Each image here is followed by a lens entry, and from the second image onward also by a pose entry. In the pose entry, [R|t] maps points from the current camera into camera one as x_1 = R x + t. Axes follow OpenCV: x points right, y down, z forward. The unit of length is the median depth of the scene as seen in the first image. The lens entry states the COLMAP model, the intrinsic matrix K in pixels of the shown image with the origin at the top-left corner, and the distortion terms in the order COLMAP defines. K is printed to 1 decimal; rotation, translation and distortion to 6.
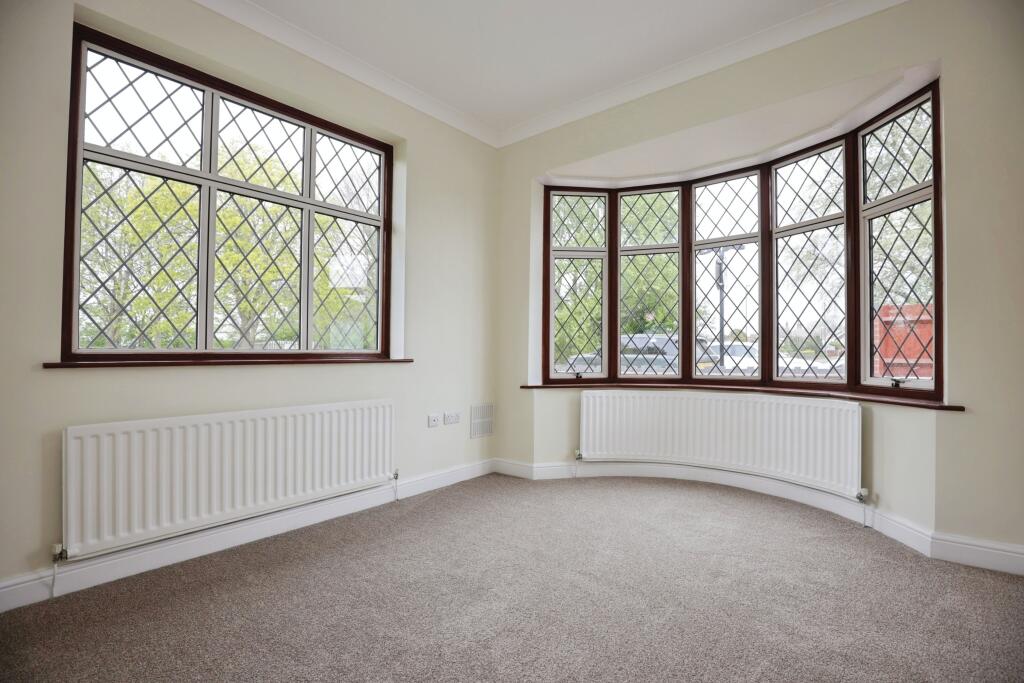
lens RADIAL K [[472.1, 0, 509.9], [0, 472.1, 348.0], [0, 0, 1]] dist [-0.032500, 0.004933]
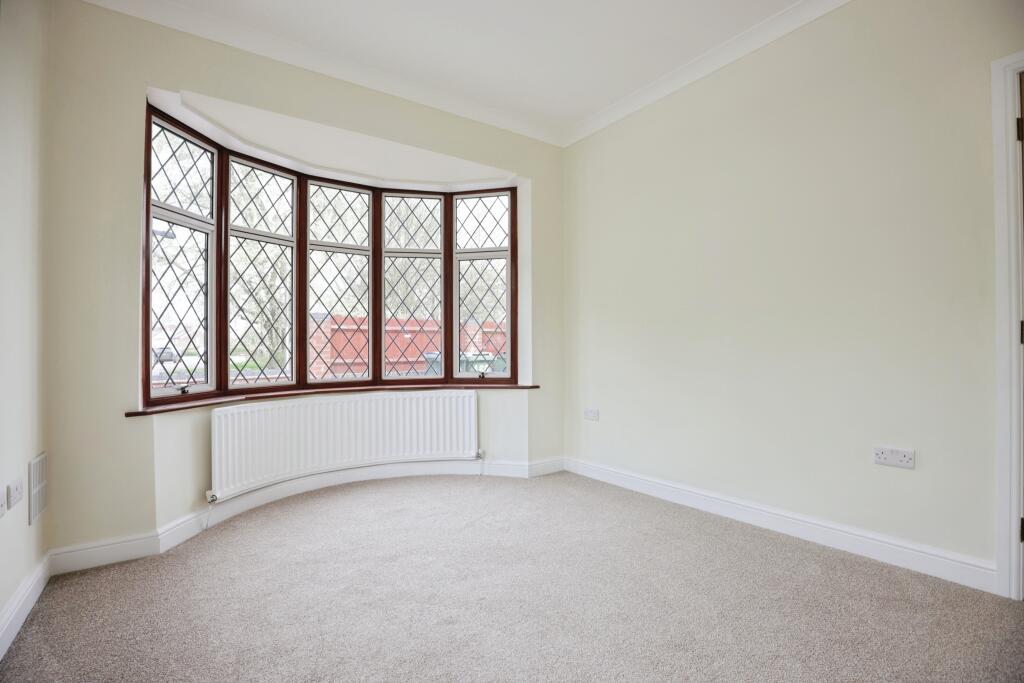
lens RADIAL K [[472.1, 0, 509.9], [0, 472.1, 348.0], [0, 0, 1]] dist [-0.032500, 0.004933]
pose [[0.262115, 0.012338, 0.964958, -0.521974], [-0.000177, 0.999919, -0.012737, 0.007591], [-0.965037, 0.003168, 0.262095, 0.438309]]
